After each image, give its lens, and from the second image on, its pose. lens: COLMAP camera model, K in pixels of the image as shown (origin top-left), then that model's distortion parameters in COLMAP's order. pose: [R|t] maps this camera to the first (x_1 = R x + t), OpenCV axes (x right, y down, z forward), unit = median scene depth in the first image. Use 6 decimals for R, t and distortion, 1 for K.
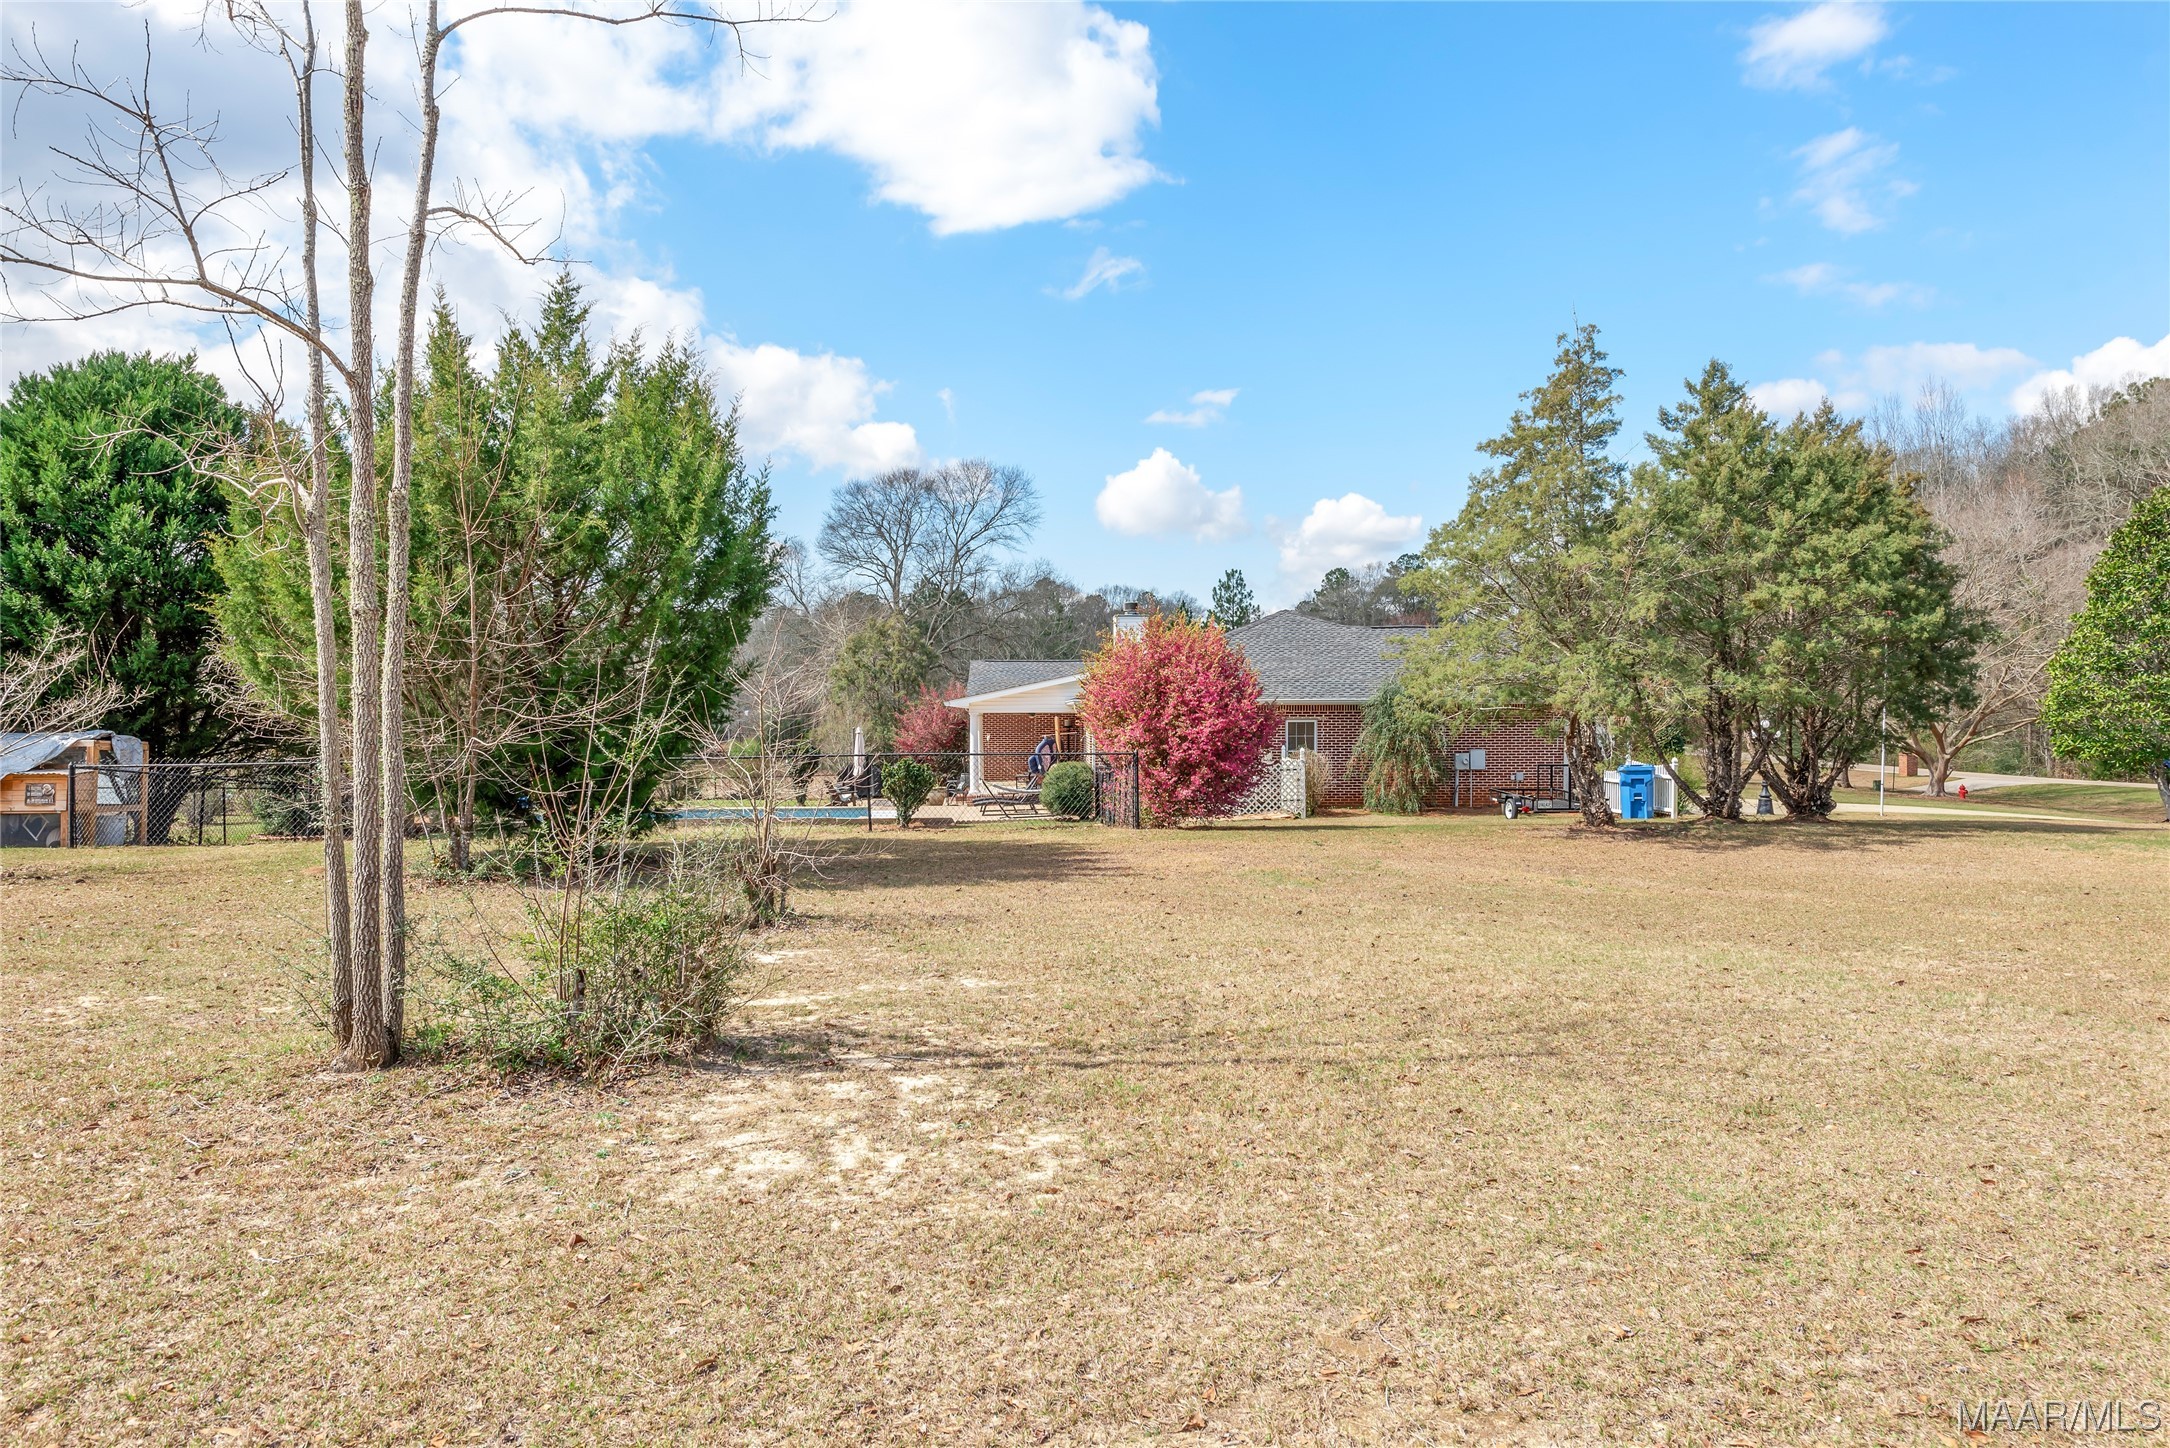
lens RADIAL K [[1458.9, 0, 1085.1], [0, 1458.9, 727.1], [0, 0, 1]] dist [-0.005601, 0.000344]
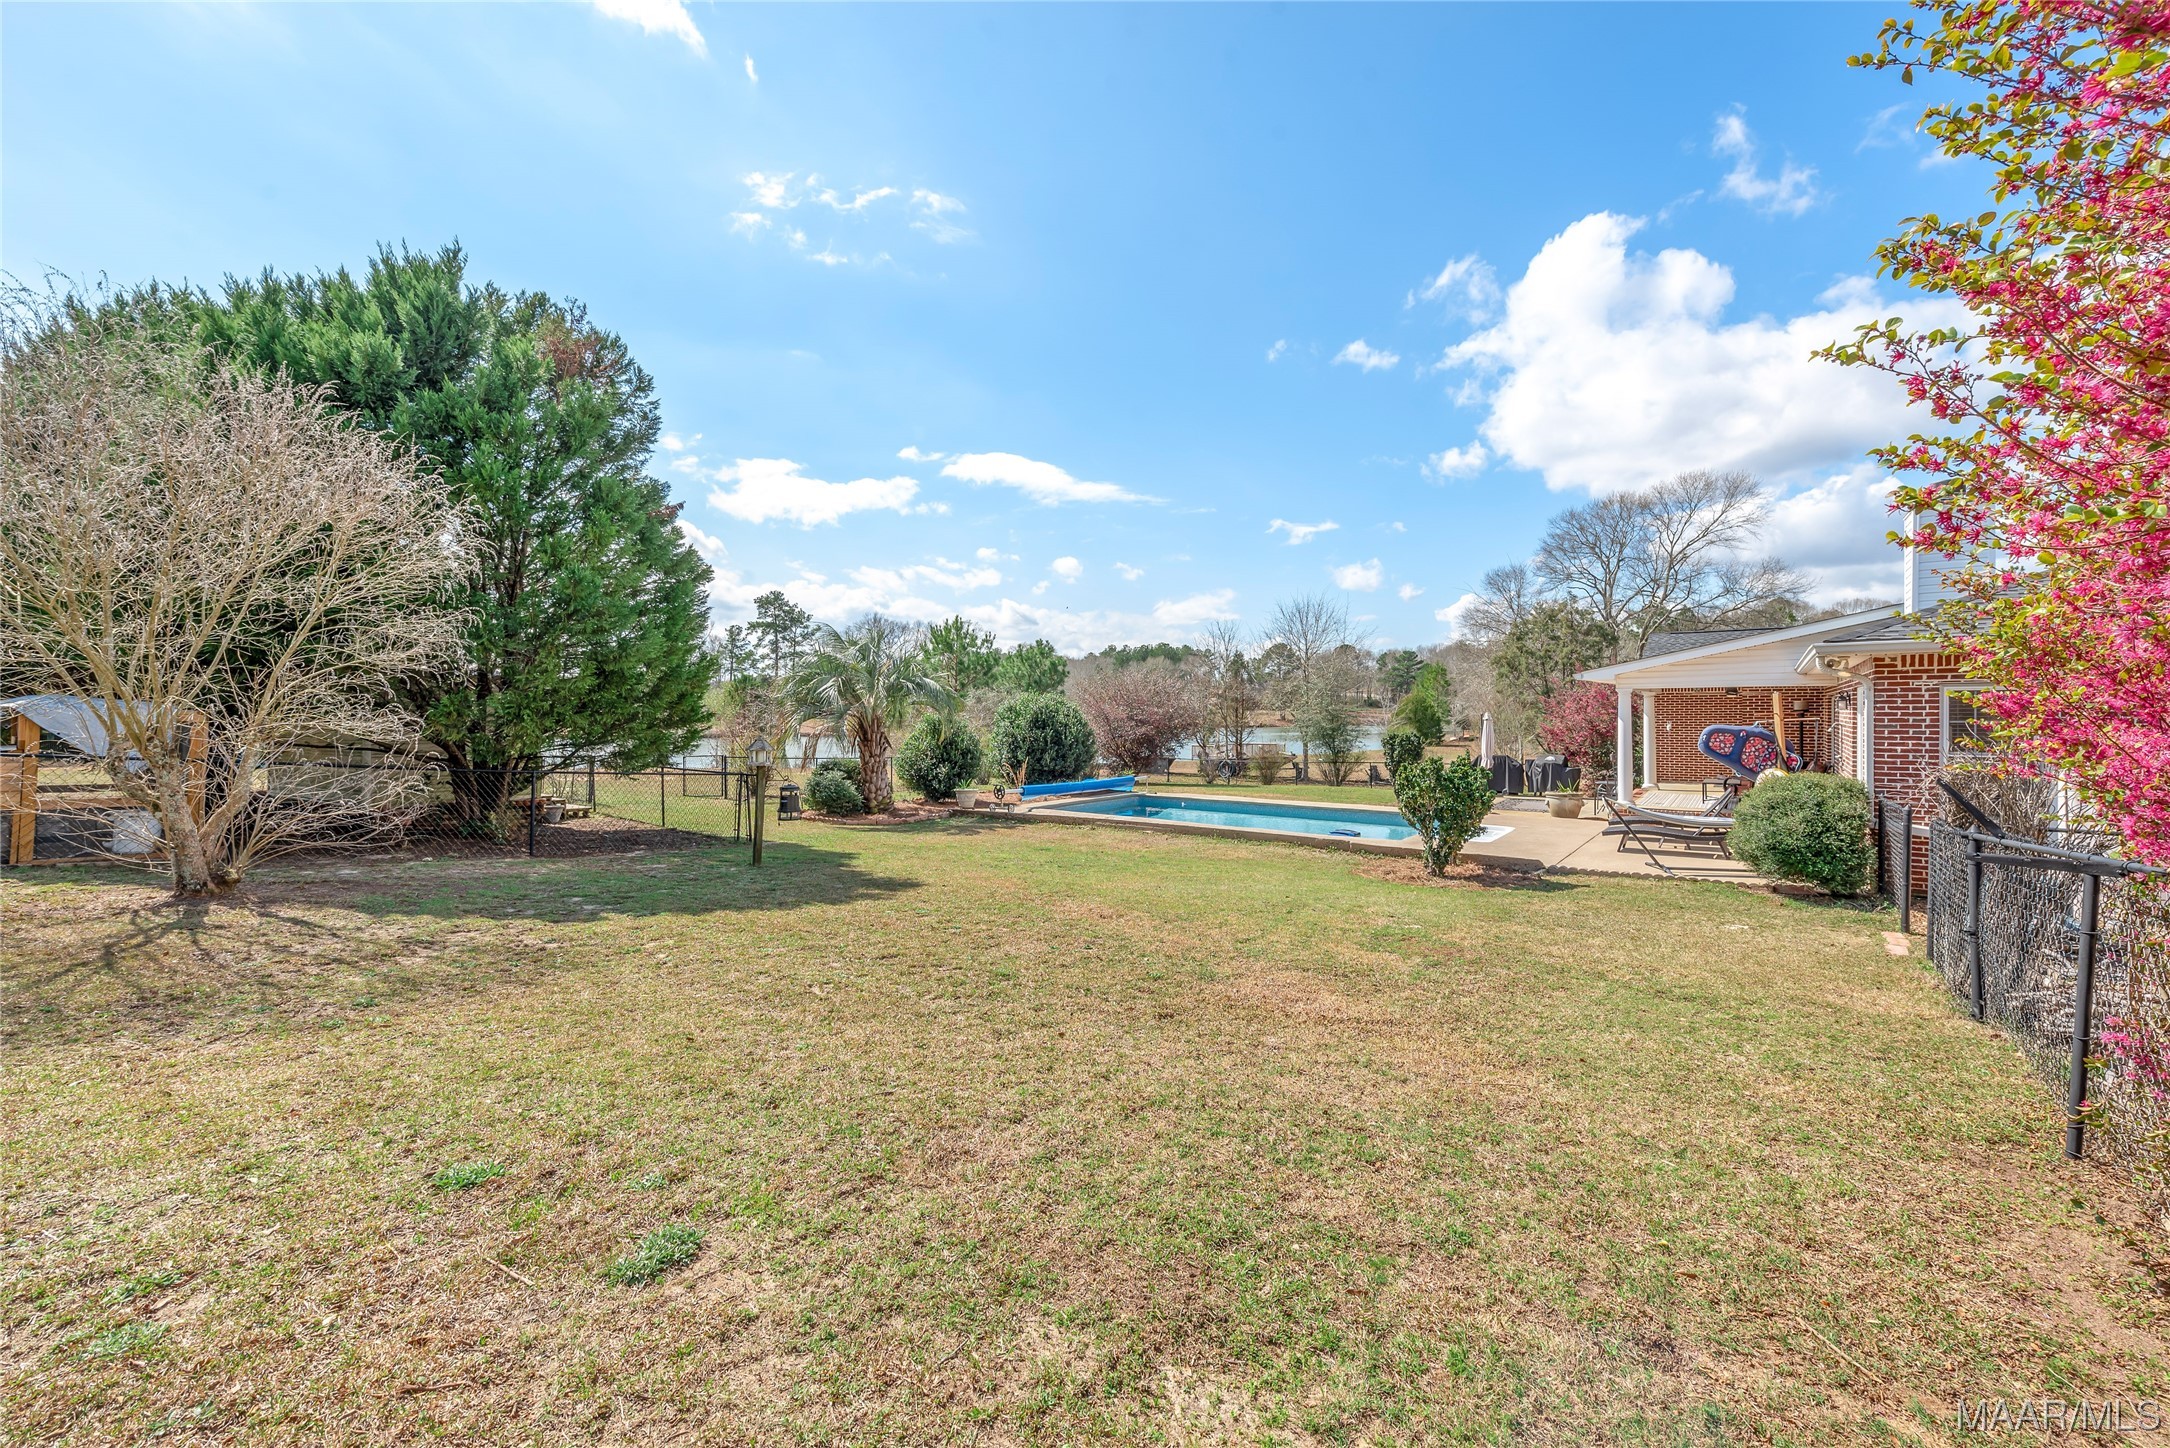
lens RADIAL K [[853.2, 0, 1086.5], [0, 853.2, 727.3], [0, 0, 1]] dist [0.001205, 0.000074]
pose [[0.758928, 0.010626, -0.651087, -0.004020], [-0.005226, 0.999934, 0.010228, 0.004233], [0.651153, -0.004360, 0.758934, 0.378469]]
